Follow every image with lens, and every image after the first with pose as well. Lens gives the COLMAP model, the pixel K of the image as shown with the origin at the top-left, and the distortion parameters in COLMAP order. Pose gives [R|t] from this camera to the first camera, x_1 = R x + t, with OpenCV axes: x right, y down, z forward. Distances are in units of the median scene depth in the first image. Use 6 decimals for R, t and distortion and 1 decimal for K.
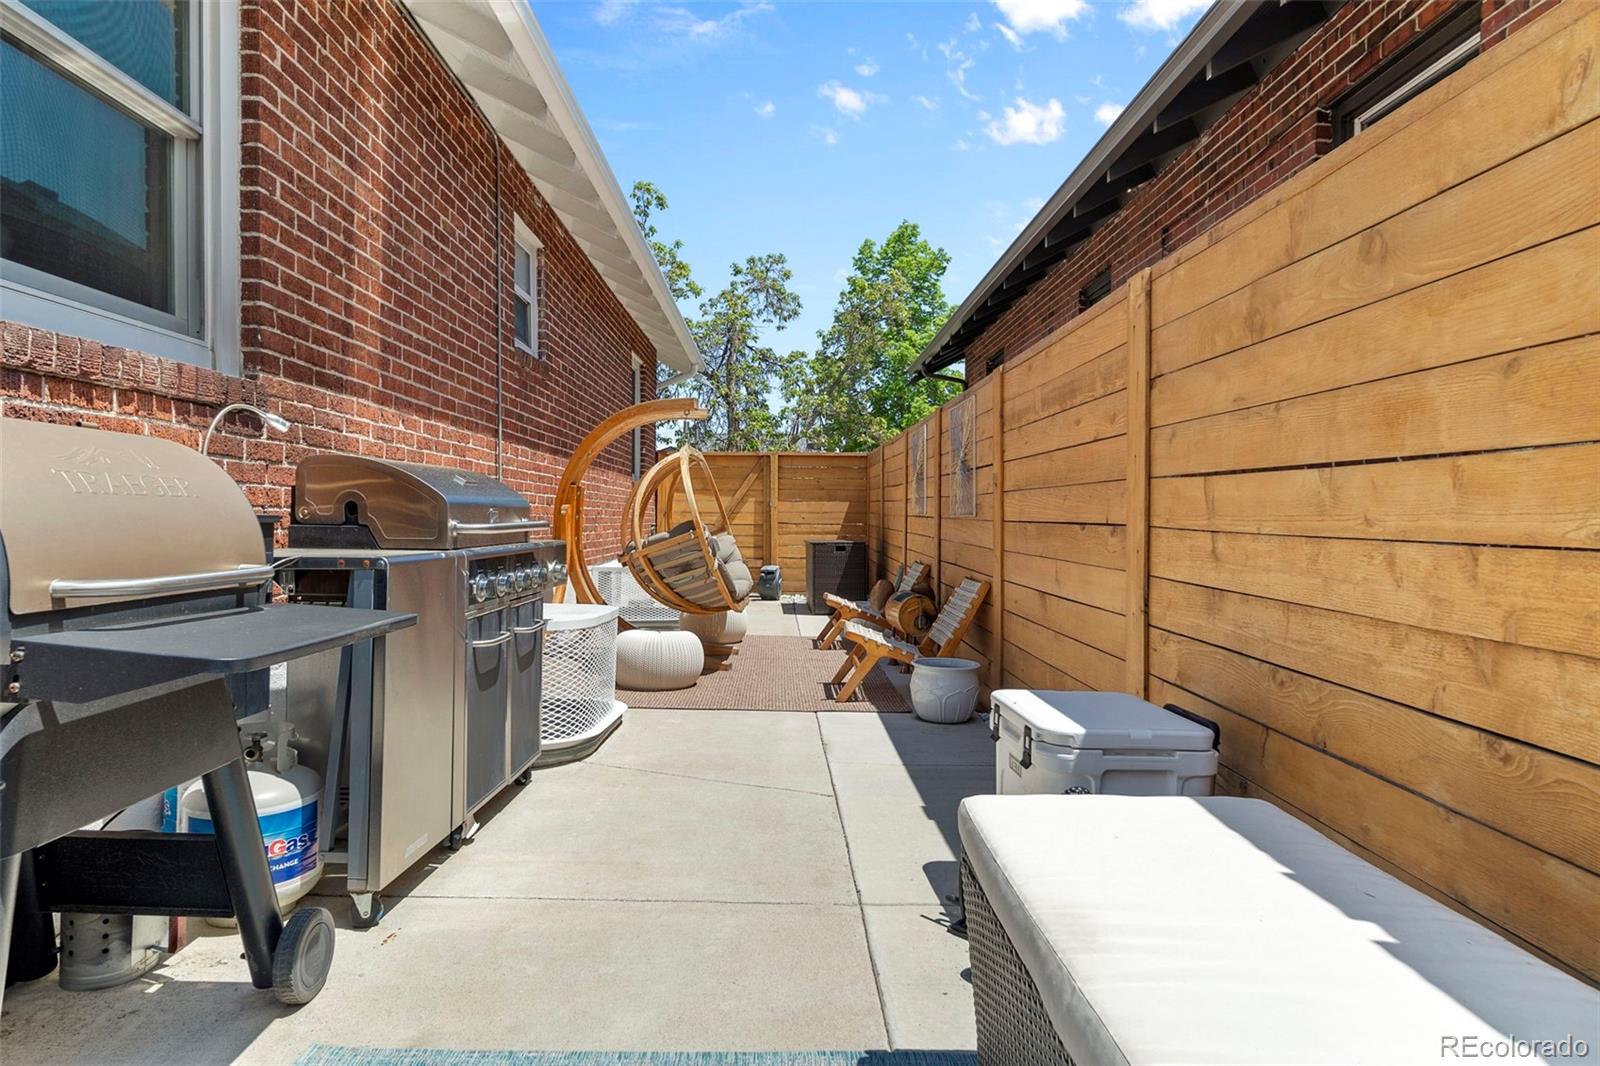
lens RADIAL K [[897.3, 0, 790.4], [0, 897.3, 519.7], [0, 0, 1]] dist [0.000173, 0.000434]
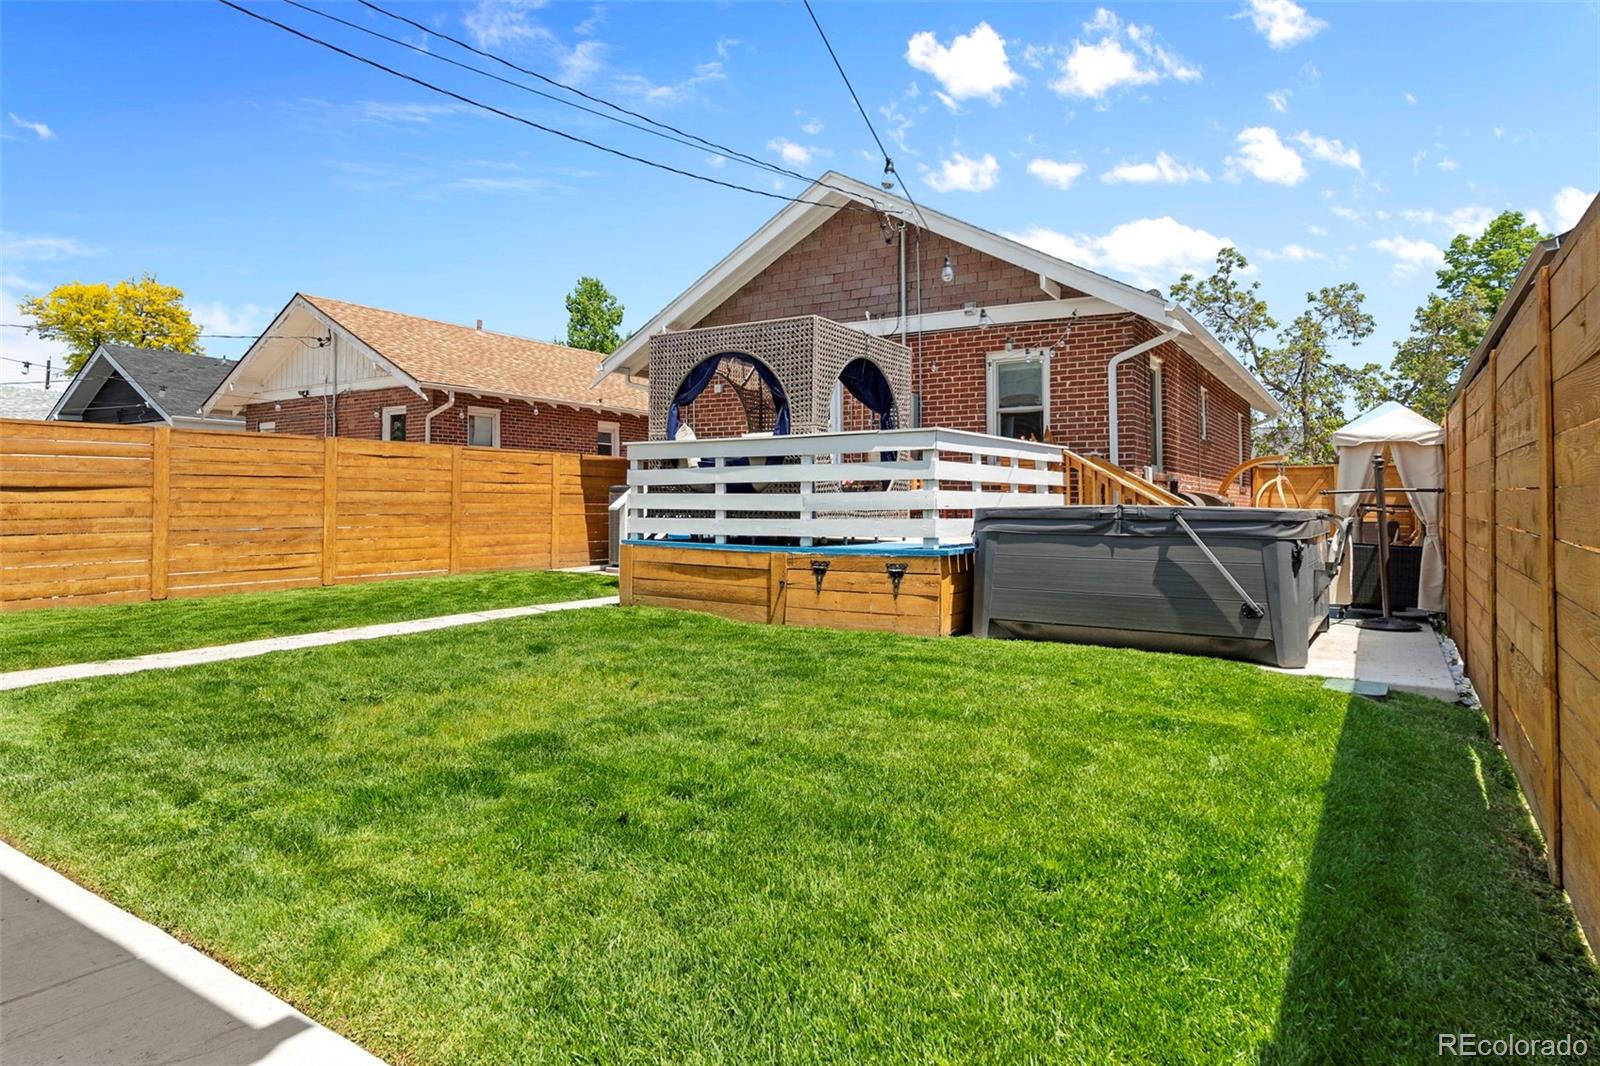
lens RADIAL K [[897.3, 0, 790.4], [0, 897.3, 519.7], [0, 0, 1]] dist [0.000173, 0.000434]
pose [[0.830360, -0.004557, -0.557209, 0.029127], [0.008385, 0.999956, 0.004318, 0.001985], [0.557164, -0.008258, 0.830361, -0.377631]]
